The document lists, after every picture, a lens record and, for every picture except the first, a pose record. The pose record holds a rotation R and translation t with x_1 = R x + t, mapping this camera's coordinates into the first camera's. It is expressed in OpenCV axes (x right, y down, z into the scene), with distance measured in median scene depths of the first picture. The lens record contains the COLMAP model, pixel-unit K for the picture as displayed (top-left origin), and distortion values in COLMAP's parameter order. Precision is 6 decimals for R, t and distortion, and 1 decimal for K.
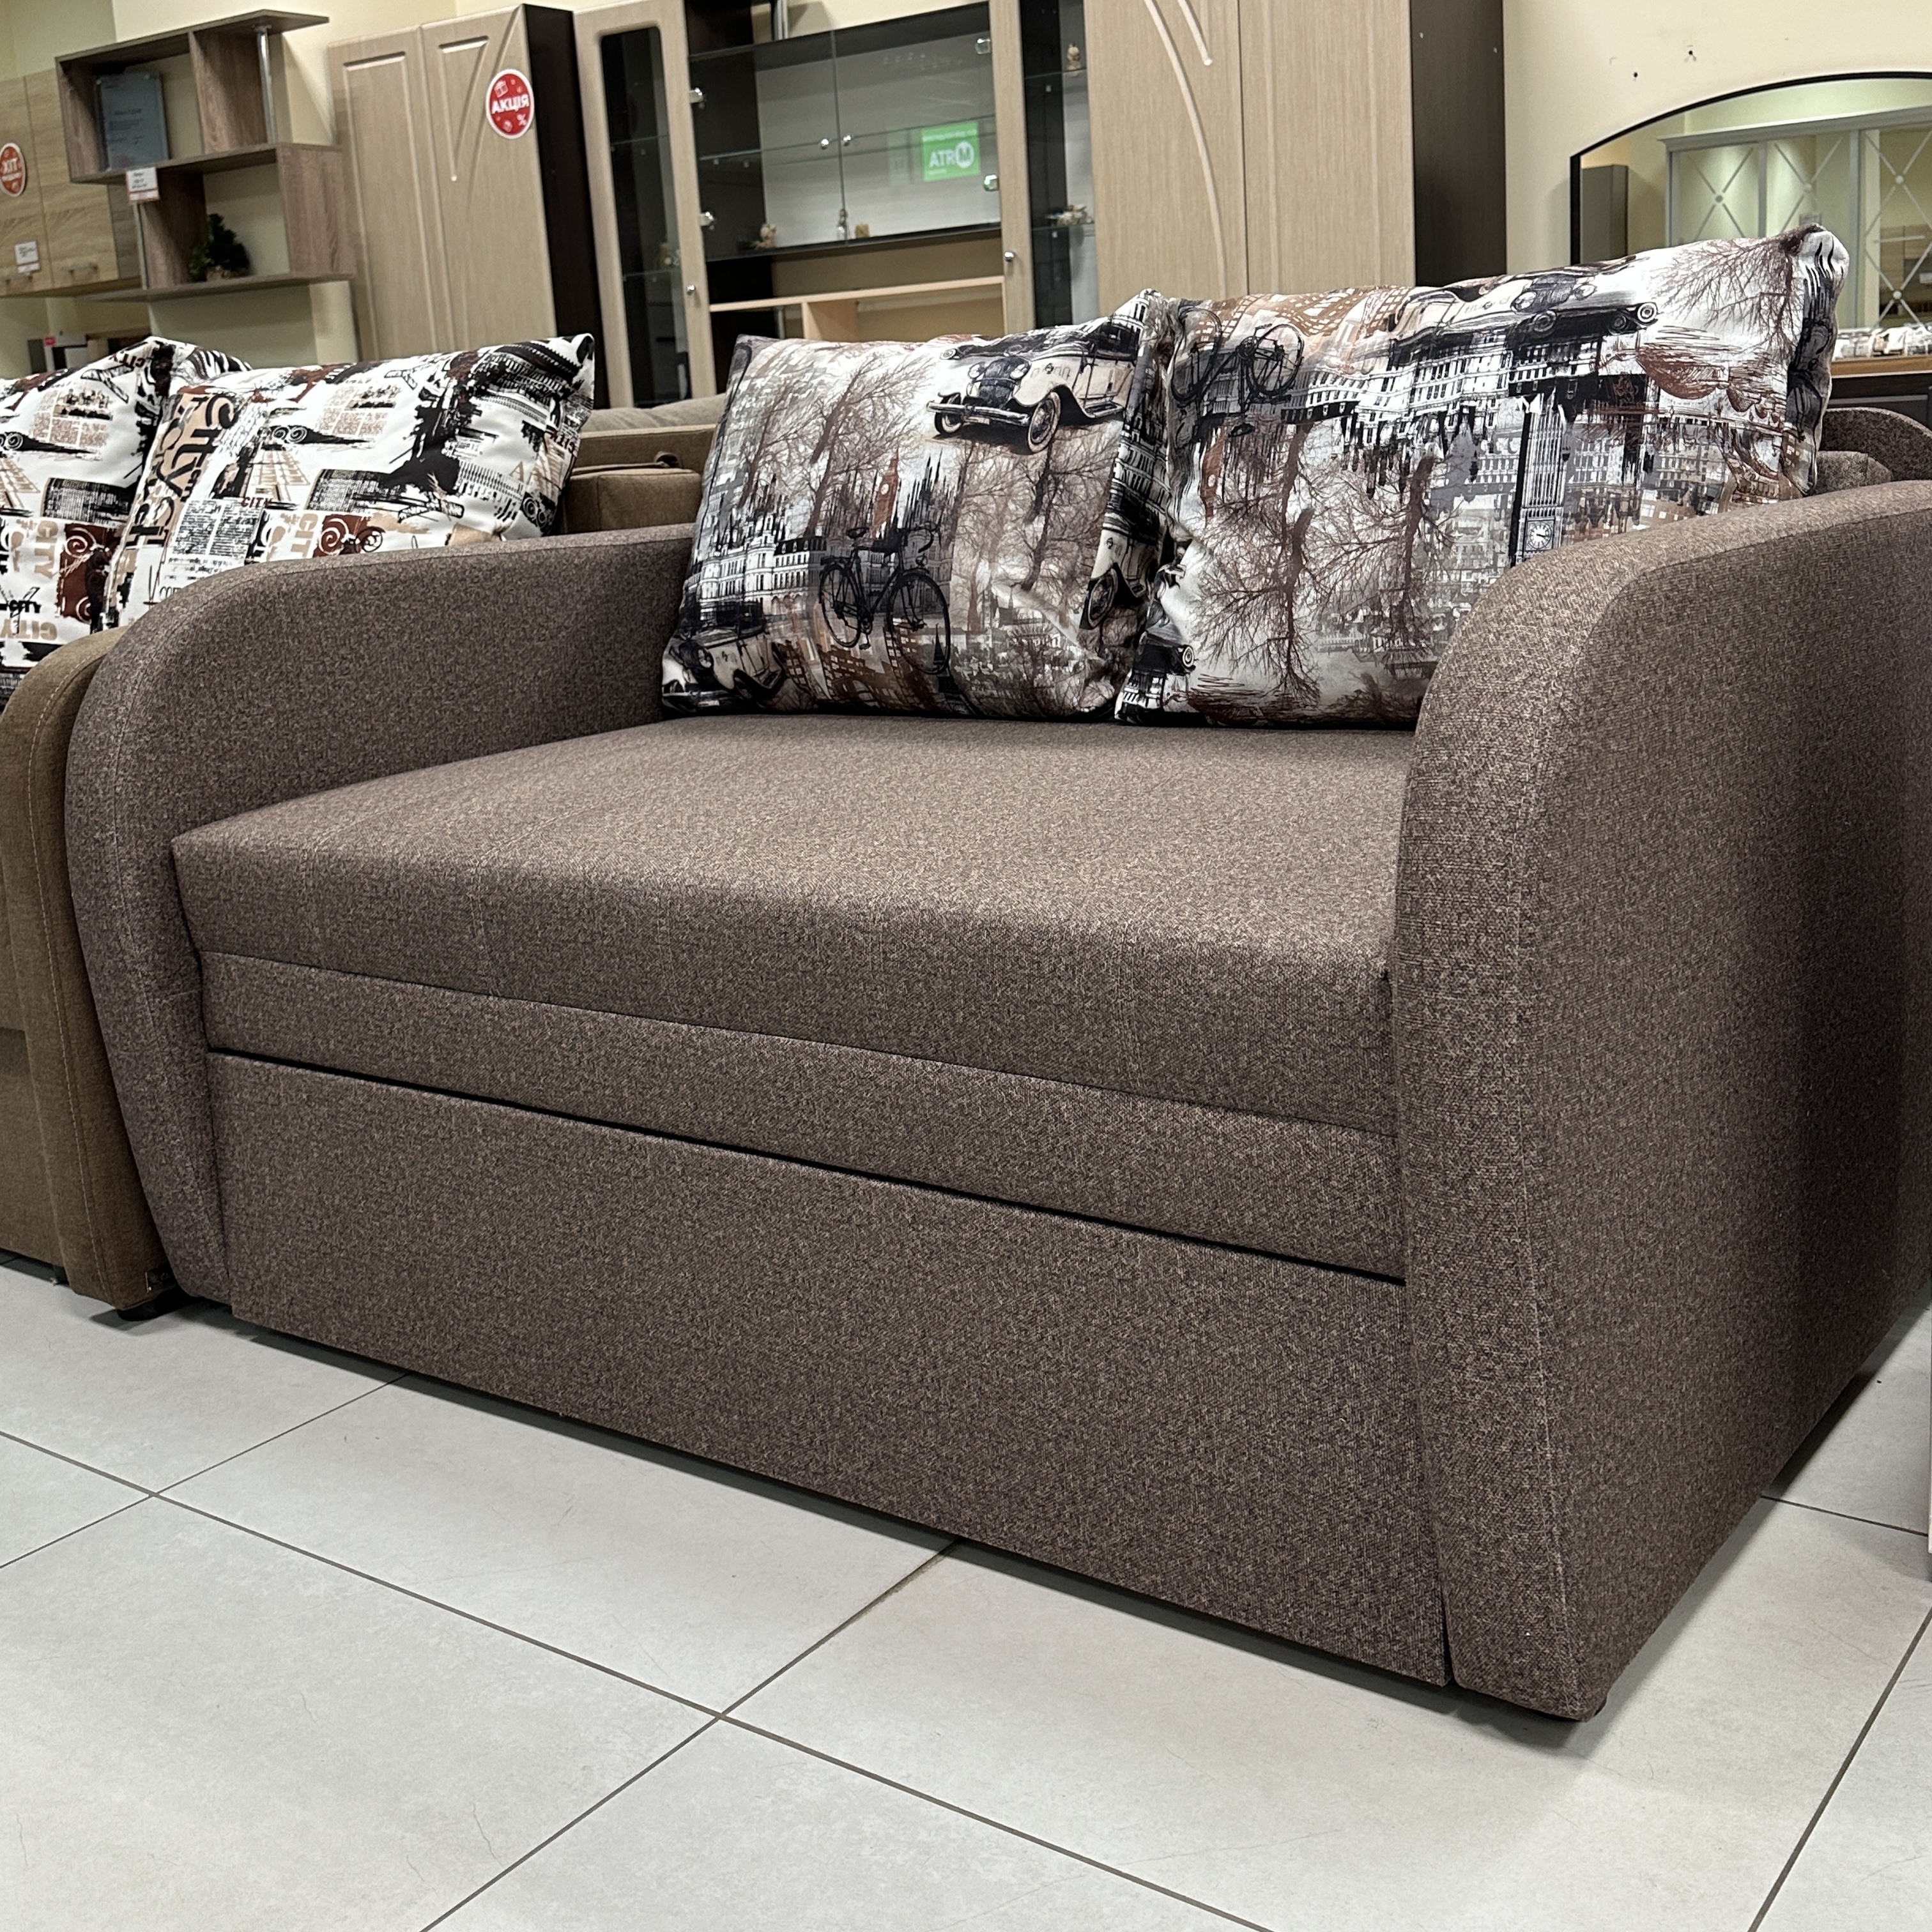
lens RADIAL K [[2262.1, 0, 966.0], [0, 2262.1, 966.0], [0, 0, 1]] dist [0.176483, -0.008851]
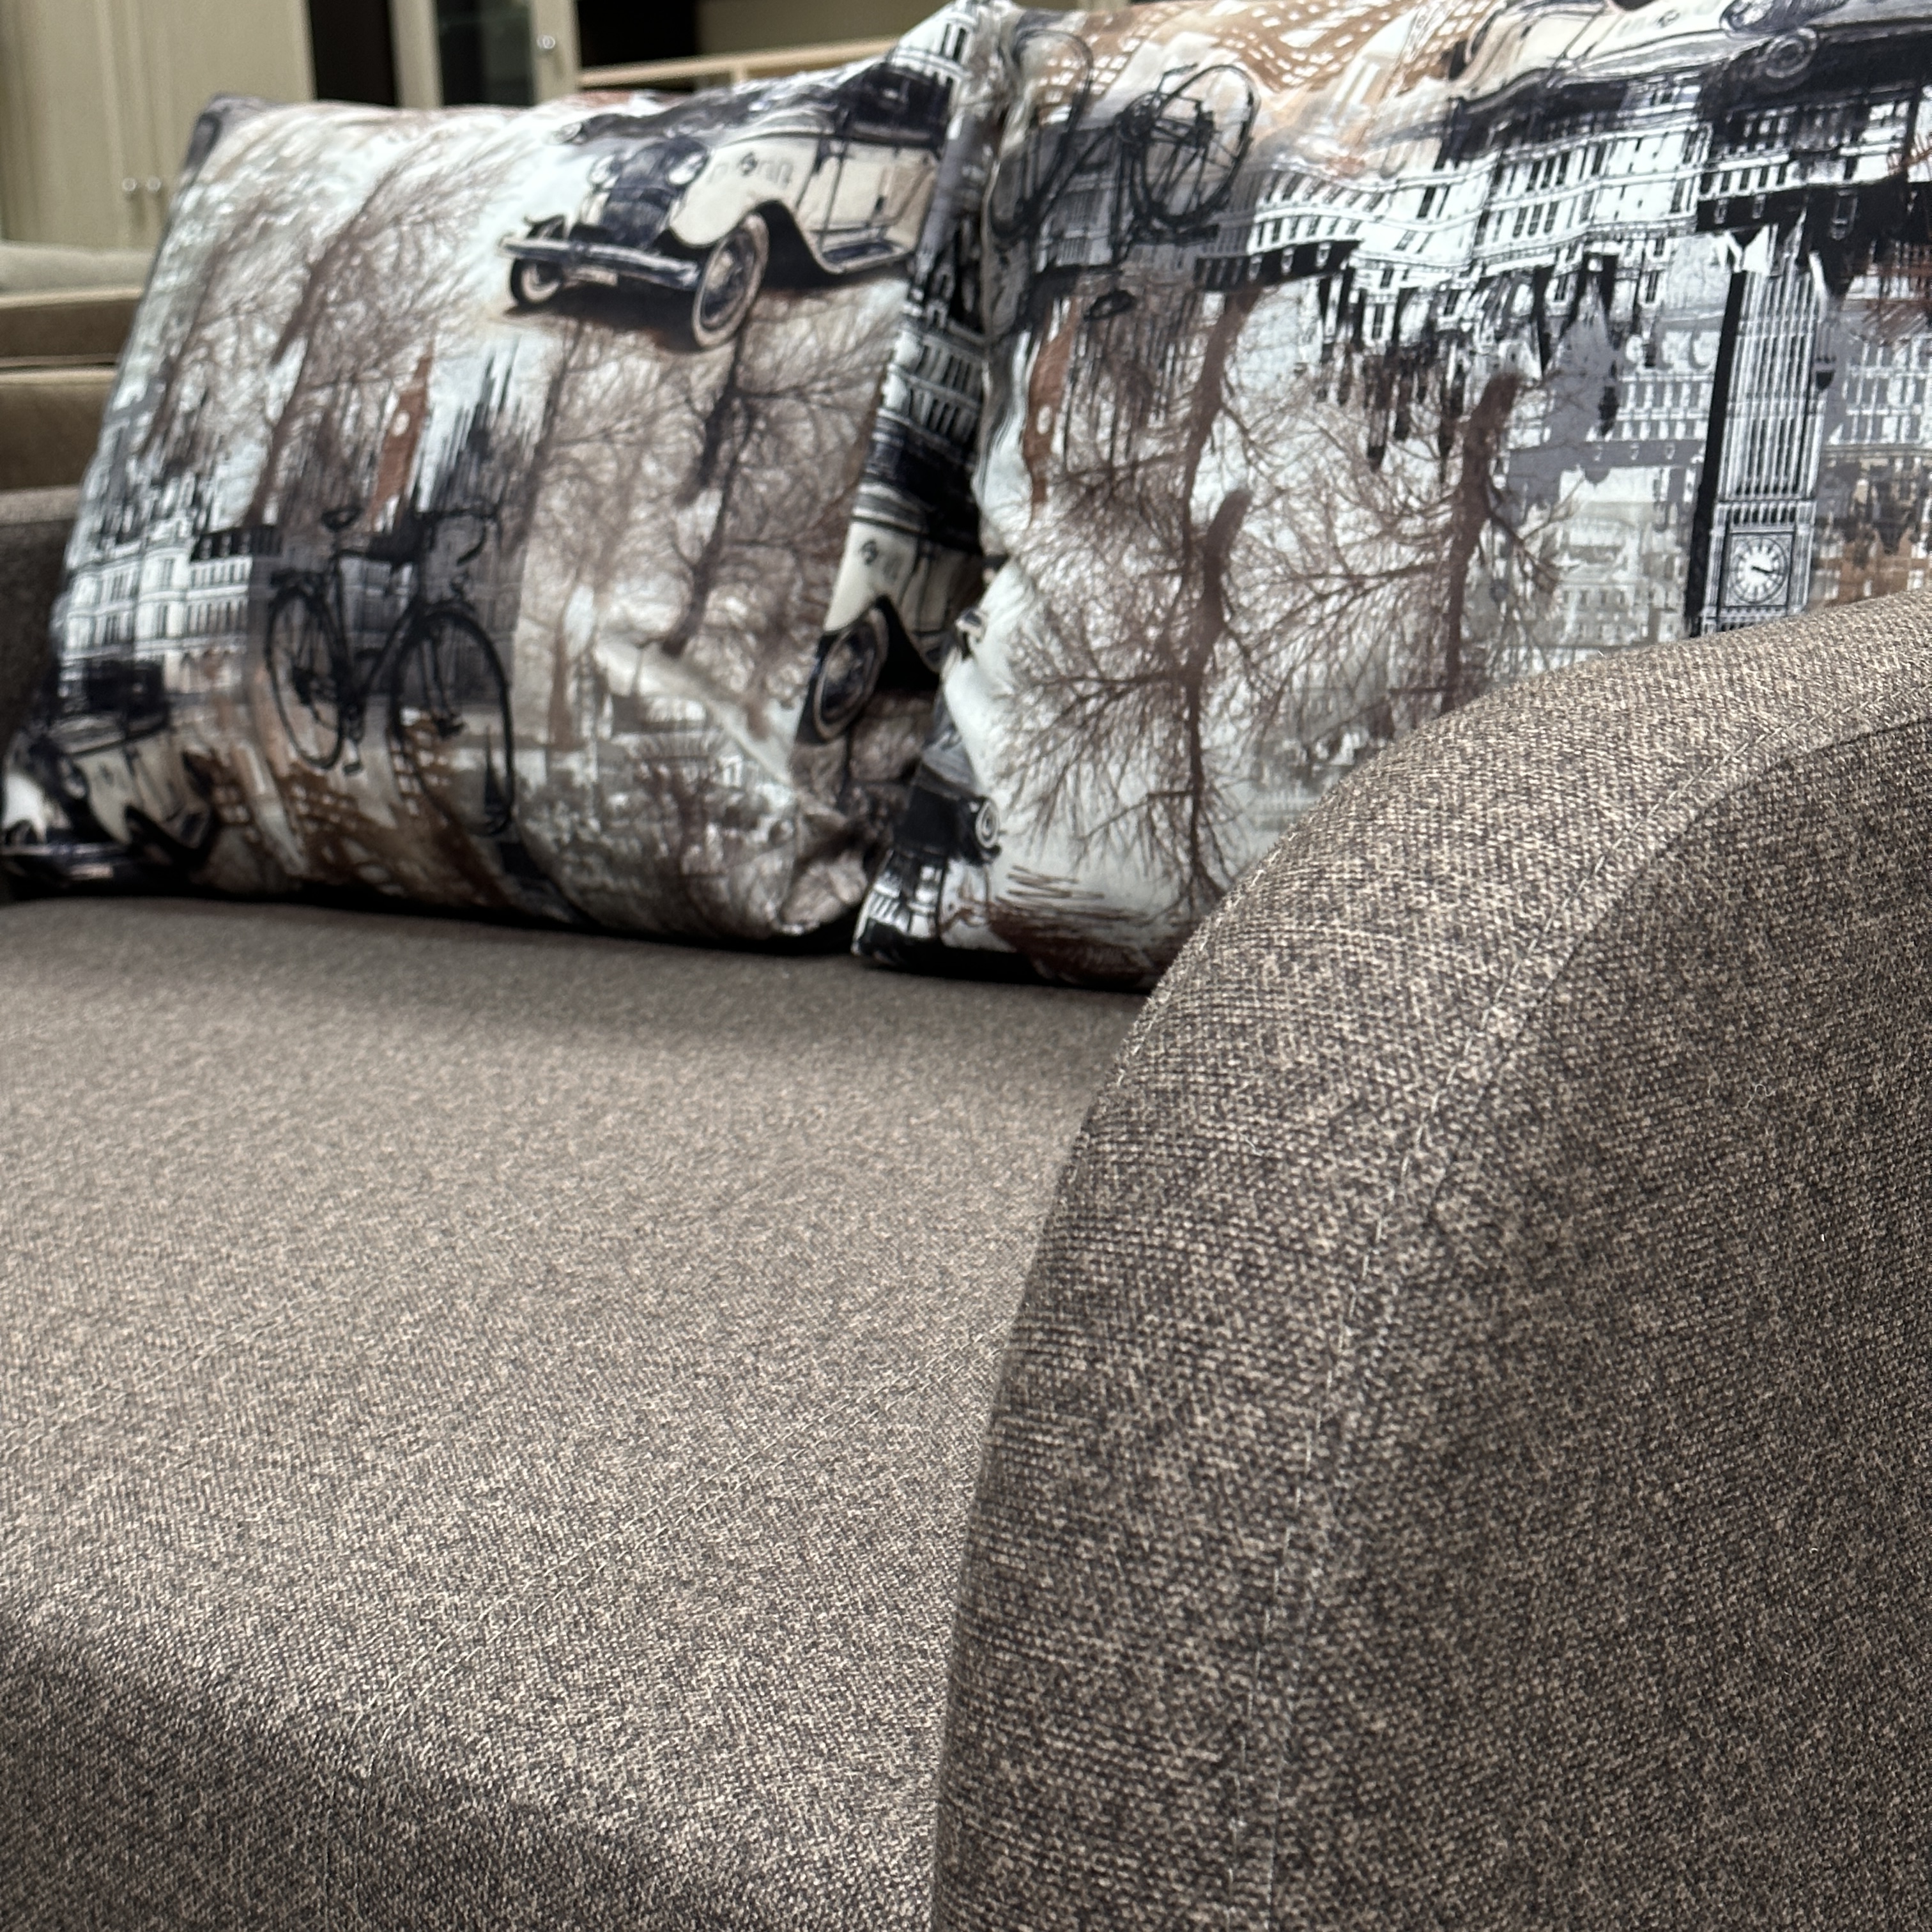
lens RADIAL K [[3726.1, 0, 965.8], [0, 3726.1, 1013.5], [0, 0, 1]] dist [0.141476, 0.245350]
pose [[0.997964, 0.015652, -0.061831, 0.134883], [-0.018154, 0.999030, -0.040111, -0.070780], [0.061143, 0.041152, 0.997280, 0.295752]]
